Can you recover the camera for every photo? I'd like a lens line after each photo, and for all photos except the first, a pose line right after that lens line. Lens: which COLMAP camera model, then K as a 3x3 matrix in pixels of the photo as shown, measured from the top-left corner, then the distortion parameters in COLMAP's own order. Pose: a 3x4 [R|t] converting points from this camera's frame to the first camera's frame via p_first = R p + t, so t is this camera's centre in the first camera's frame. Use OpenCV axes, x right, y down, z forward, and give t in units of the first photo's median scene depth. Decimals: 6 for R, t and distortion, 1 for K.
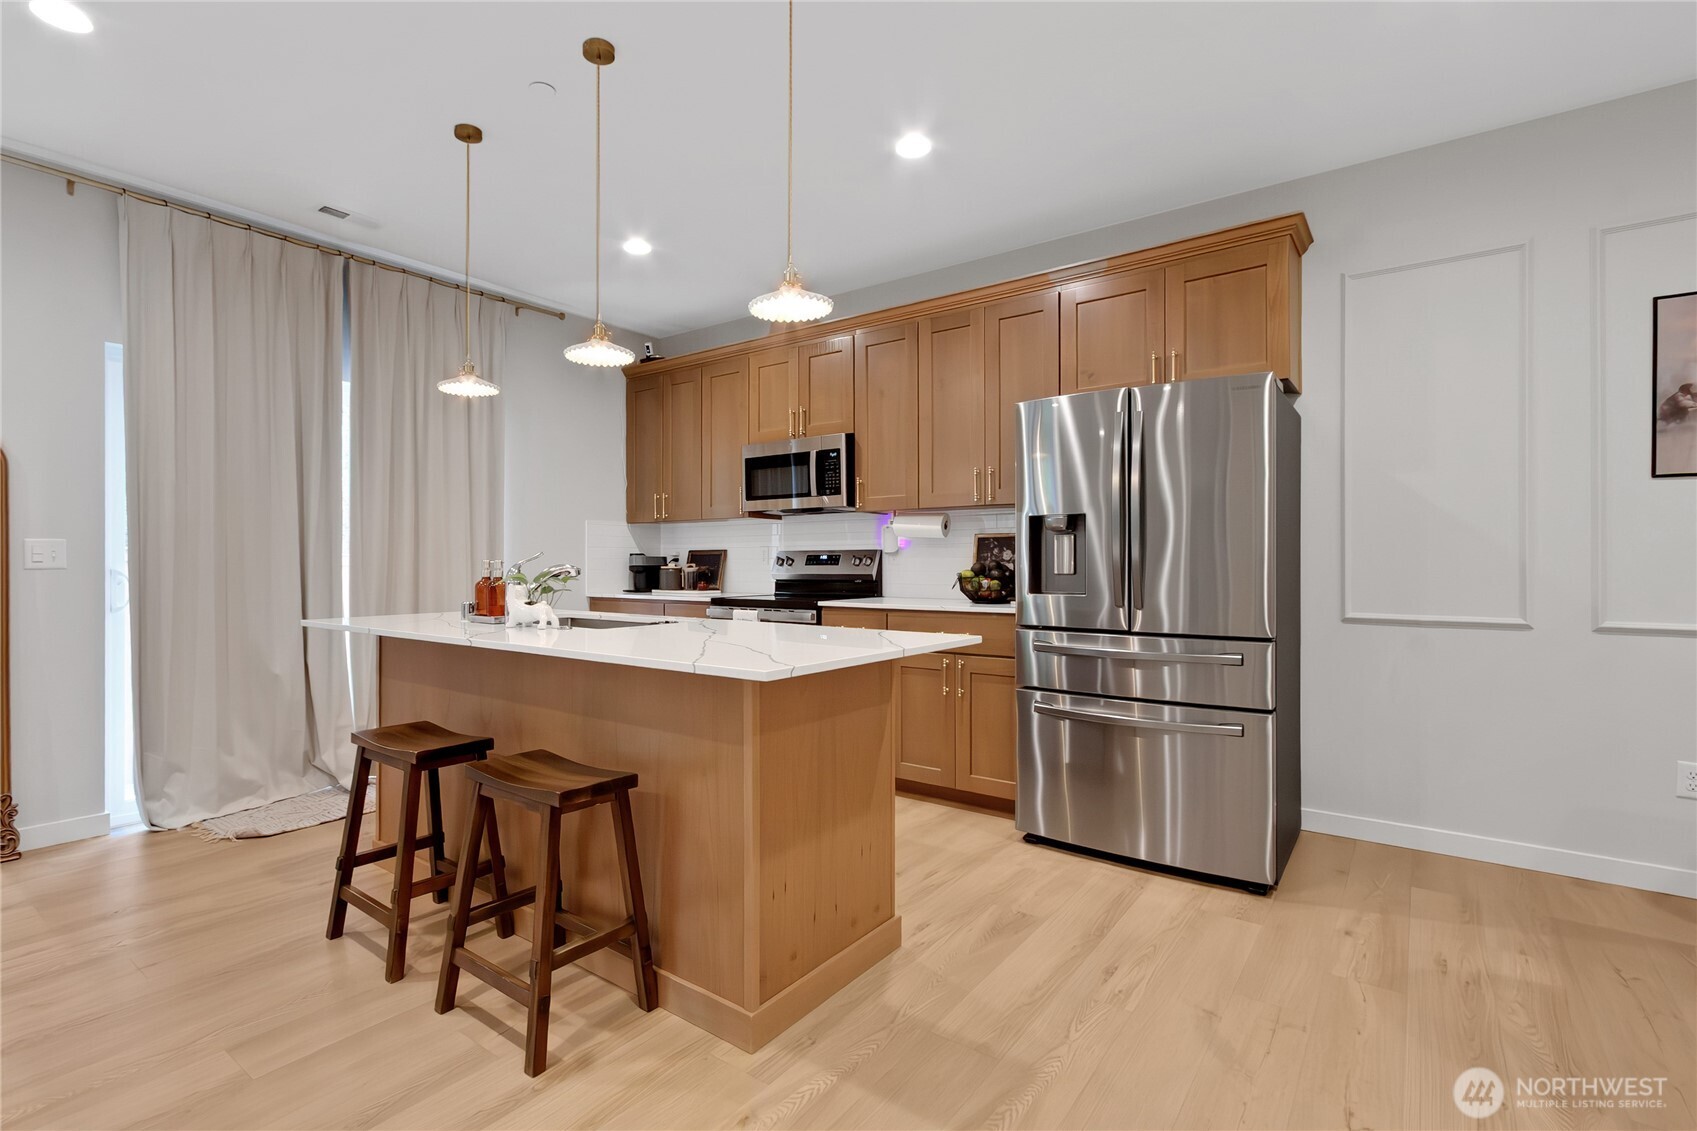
lens RADIAL K [[789.6, 0, 849.9], [0, 789.6, 562.6], [0, 0, 1]] dist [0.013069, -0.003218]
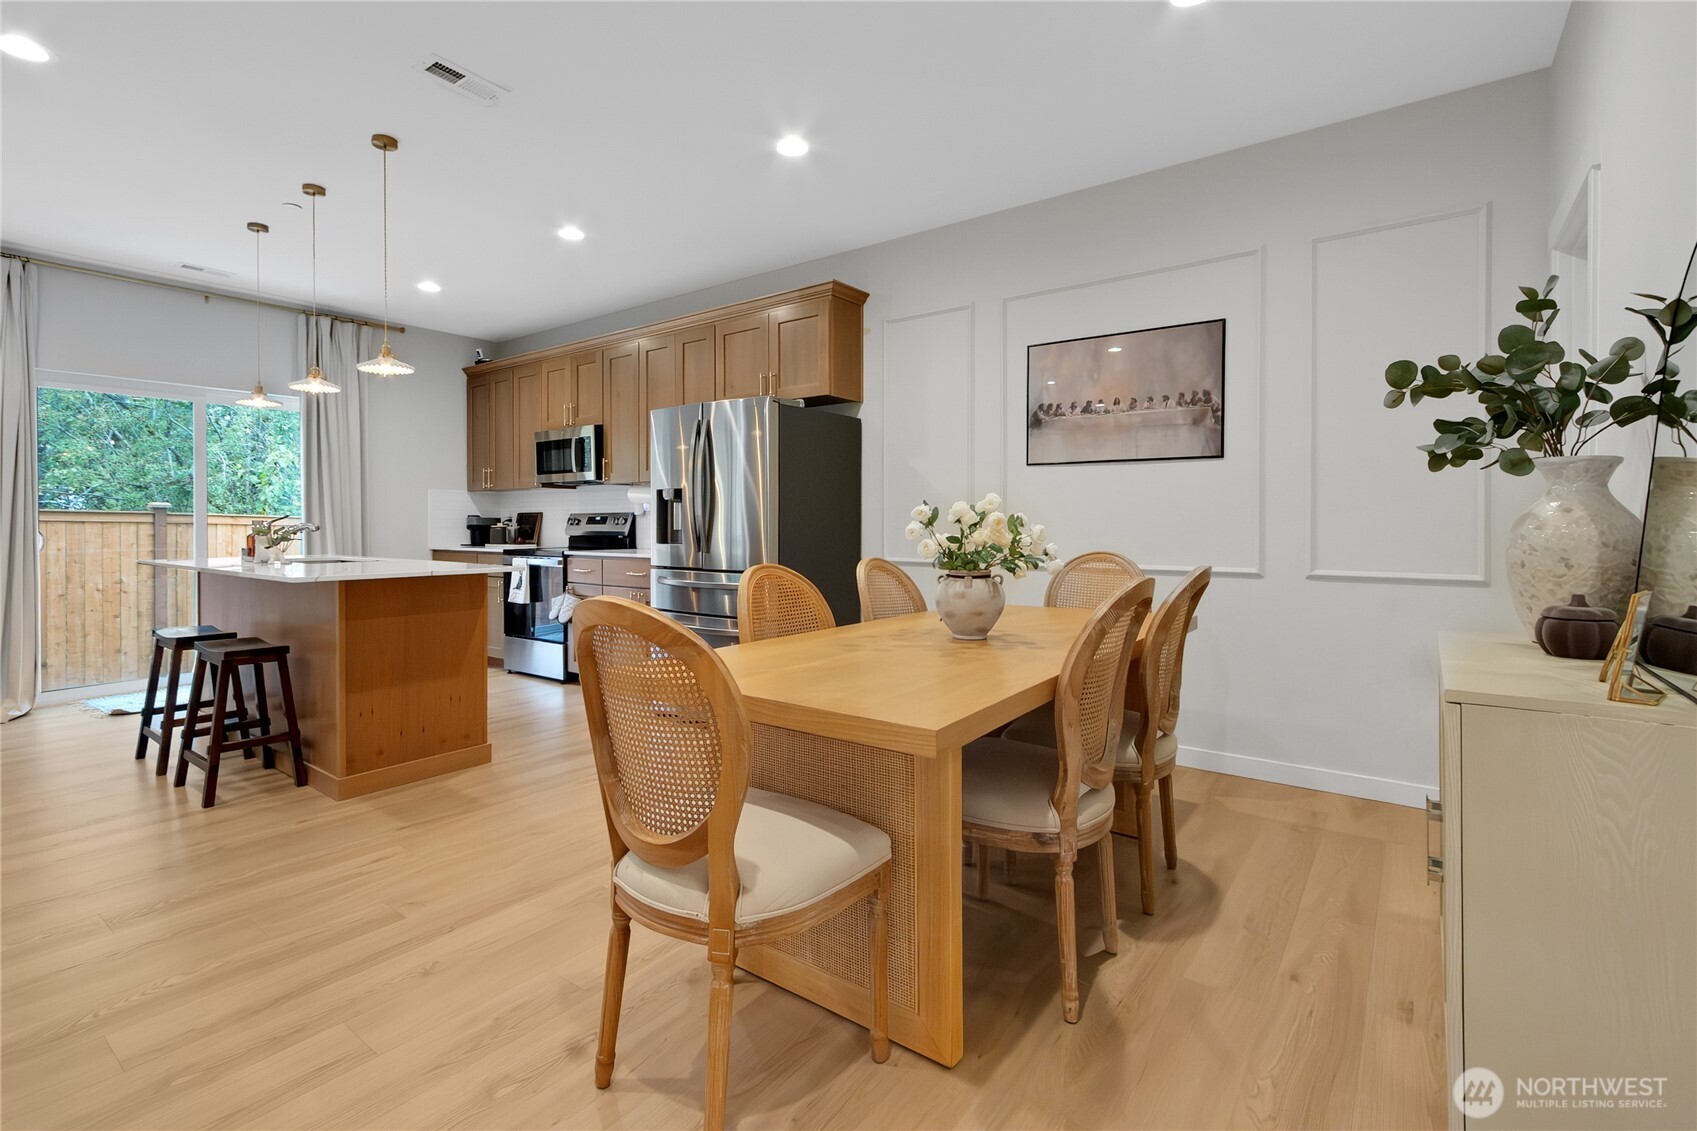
lens RADIAL K [[789.6, 0, 853.7], [0, 789.6, 527.8], [0, 0, 1]] dist [0.013069, -0.003218]
pose [[0.999916, -0.000781, -0.012965, 0.622508], [0.000890, 0.999965, 0.008369, -0.001950], [0.012958, -0.008380, 0.999881, -0.444119]]
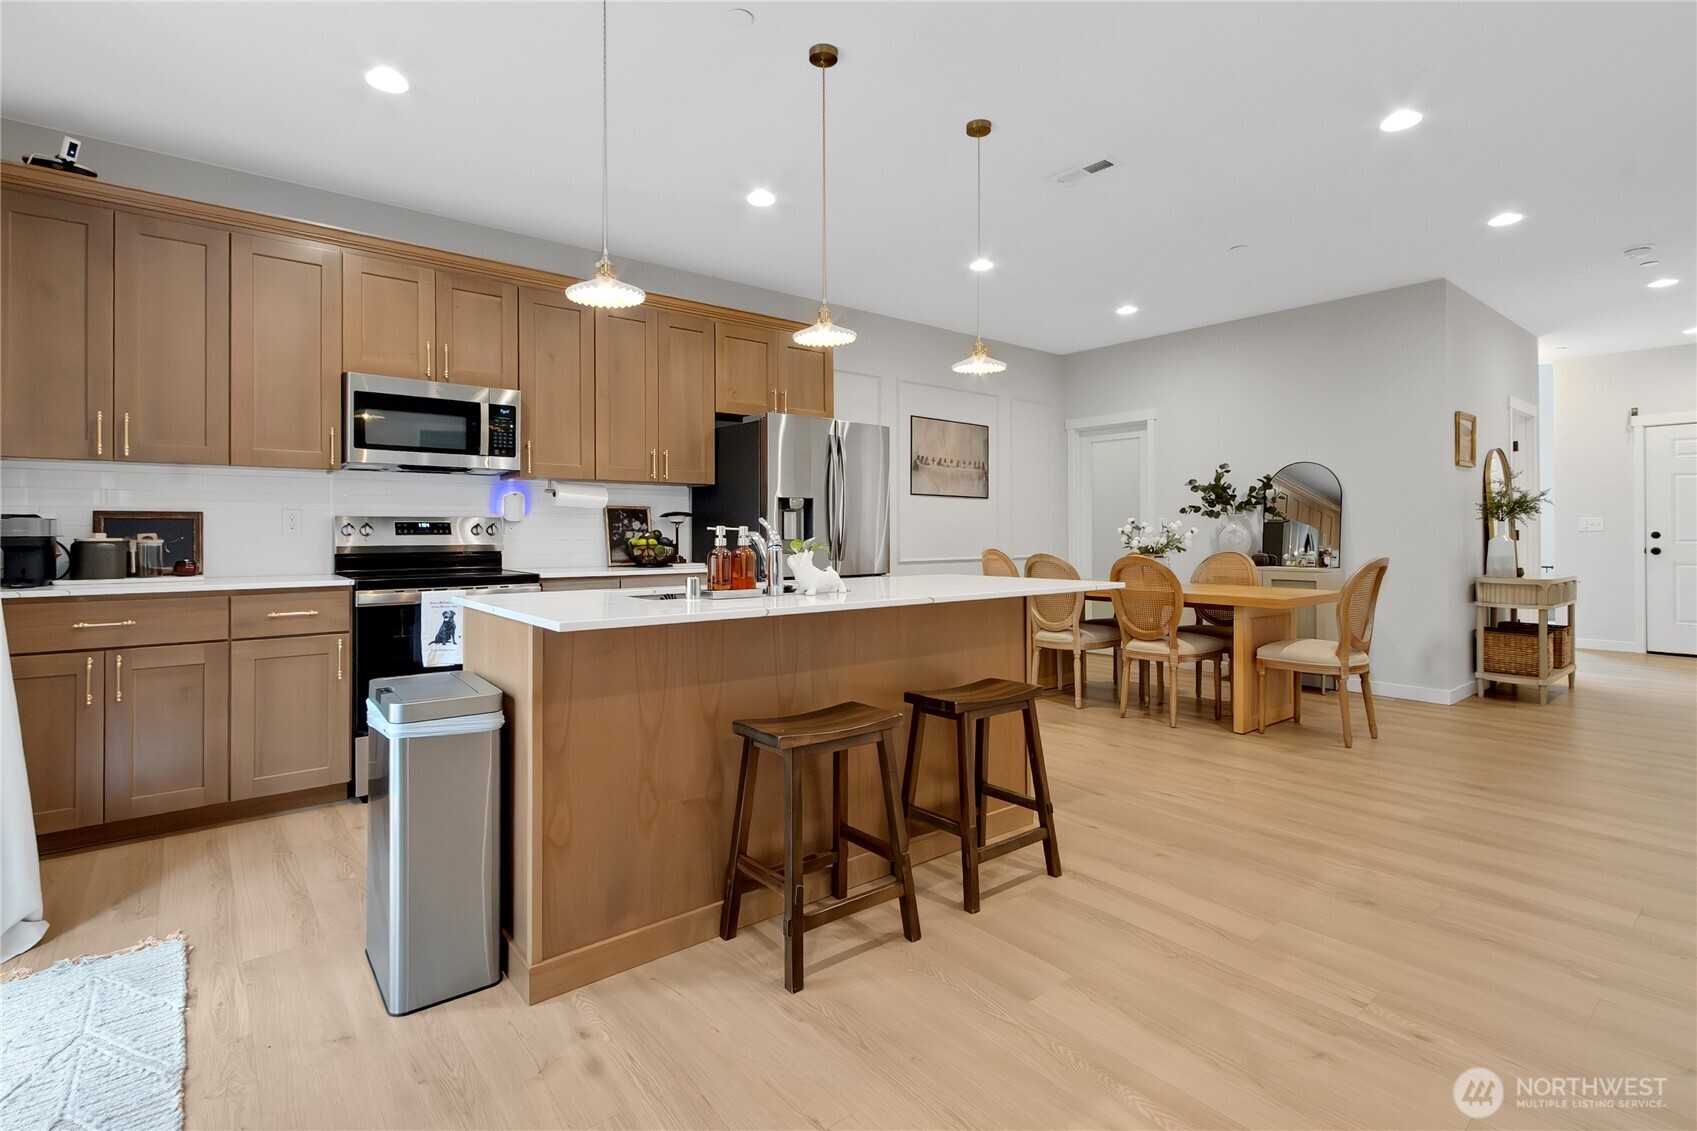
lens RADIAL K [[789.6, 0, 810.3], [0, 789.6, 533.8], [0, 0, 1]] dist [0.013069, -0.003218]
pose [[0.275648, -0.000563, 0.961258, -1.108809], [0.000223, 1.000000, 0.000521, 0.003107], [-0.961259, 0.000071, 0.275648, 0.585265]]
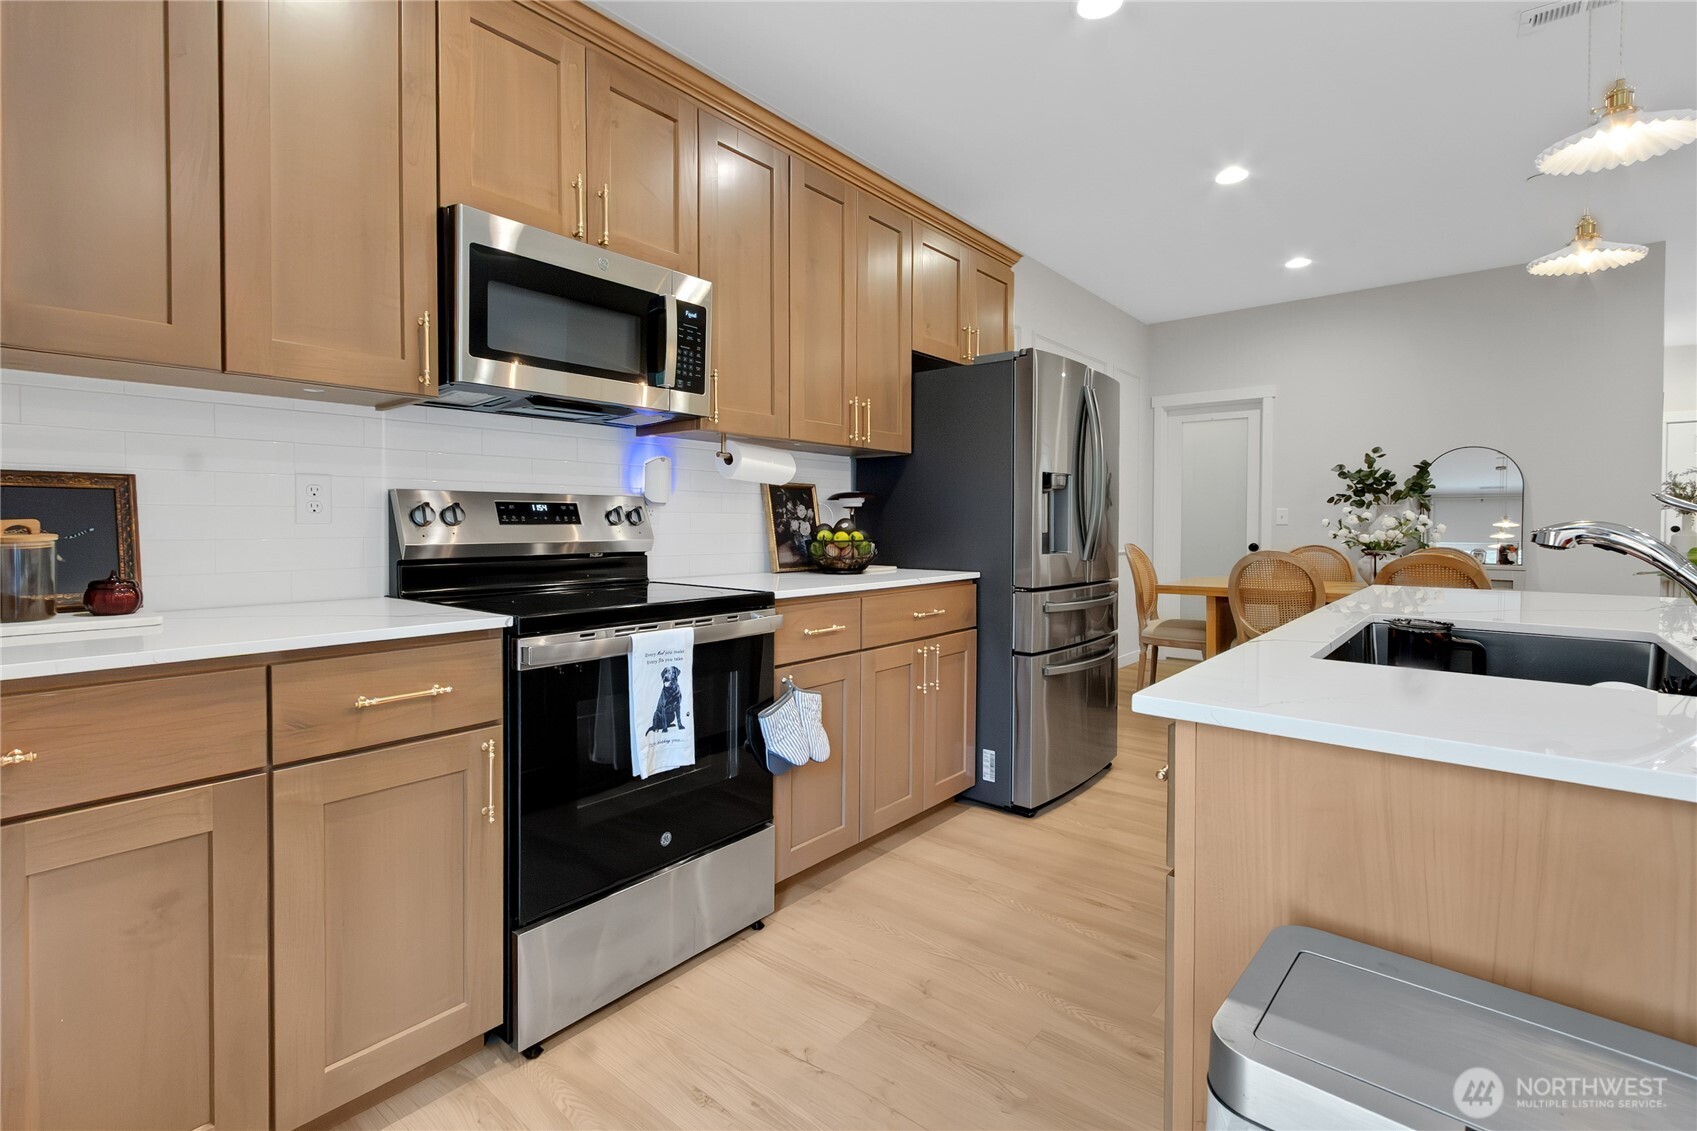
lens RADIAL K [[789.6, 0, 824.3], [0, 789.6, 533.7], [0, 0, 1]] dist [0.013069, -0.003218]
pose [[0.077692, -0.011011, 0.996917, -0.759978], [-0.003732, 0.999929, 0.011335, 0.004620], [-0.996970, -0.004601, 0.077645, 1.218313]]
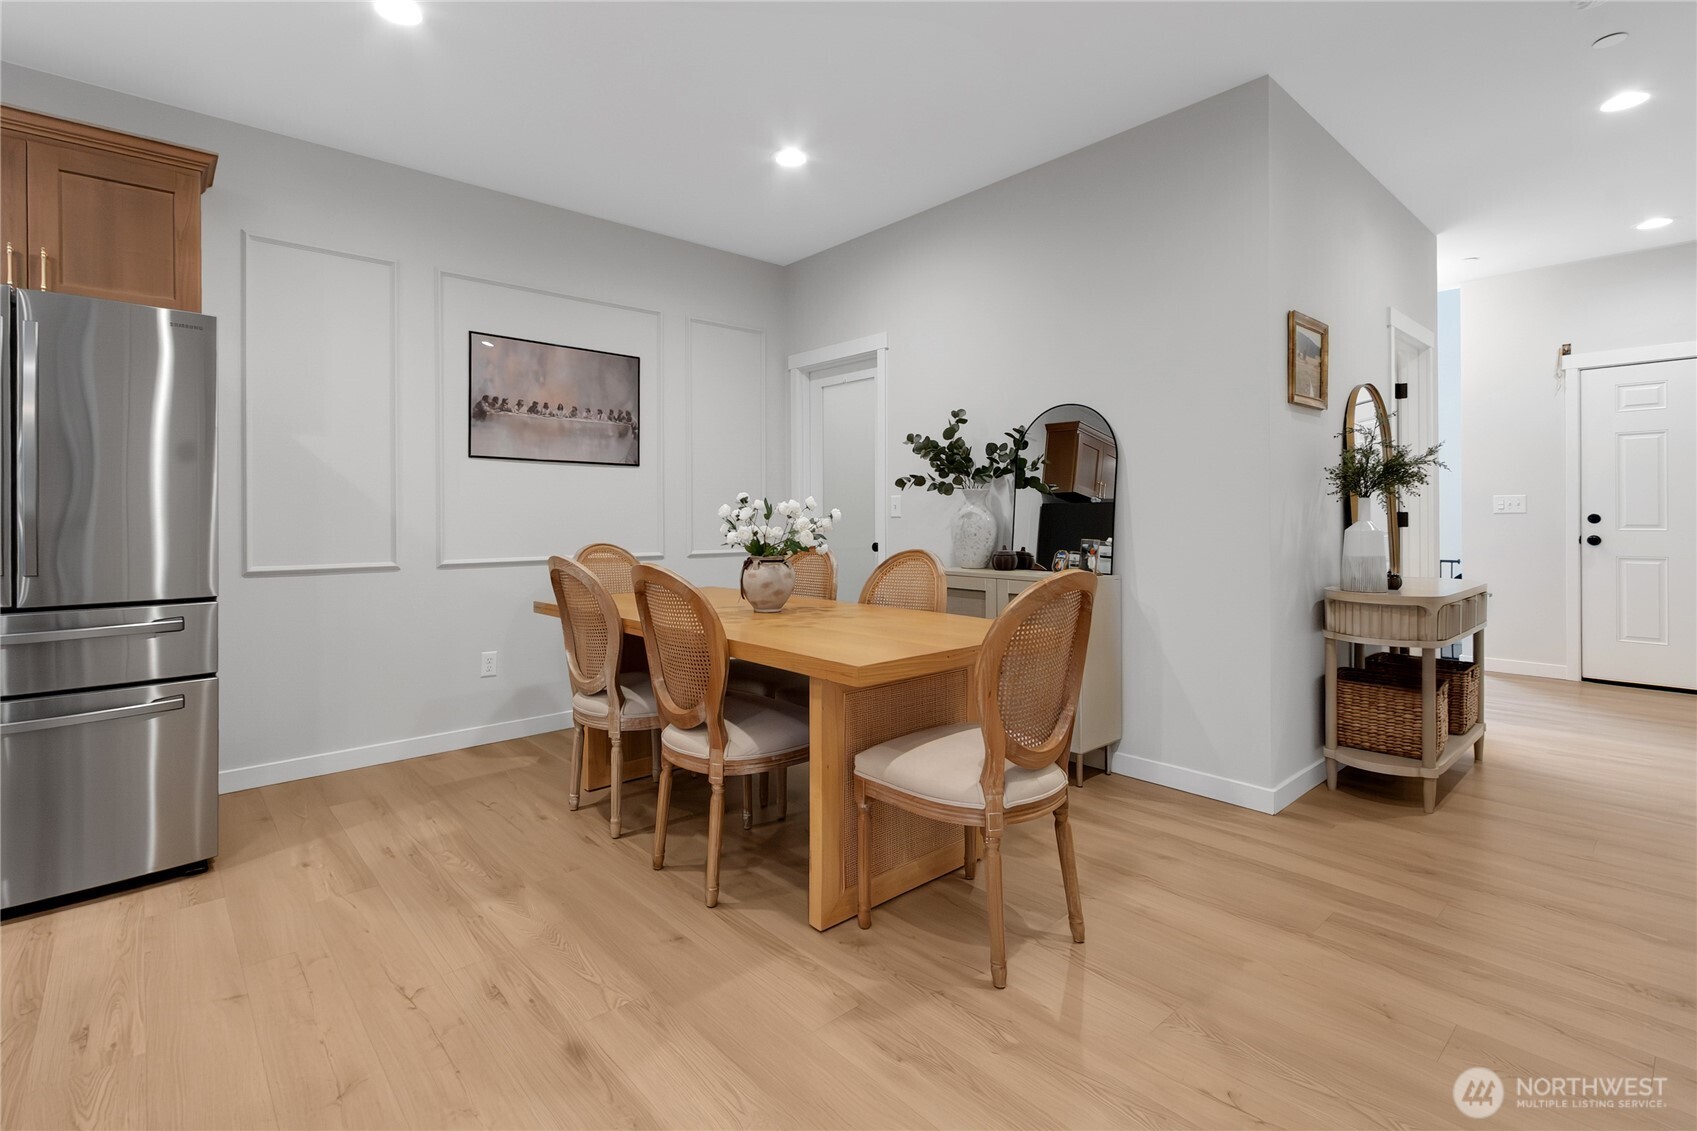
lens RADIAL K [[789.6, 0, 787.9], [0, 789.6, 521.1], [0, 0, 1]] dist [0.013069, -0.003218]
pose [[0.237929, -0.005900, 0.971265, -0.210693], [0.002336, 0.999982, 0.005502, 0.000366], [-0.971280, 0.000959, 0.237939, 0.098548]]
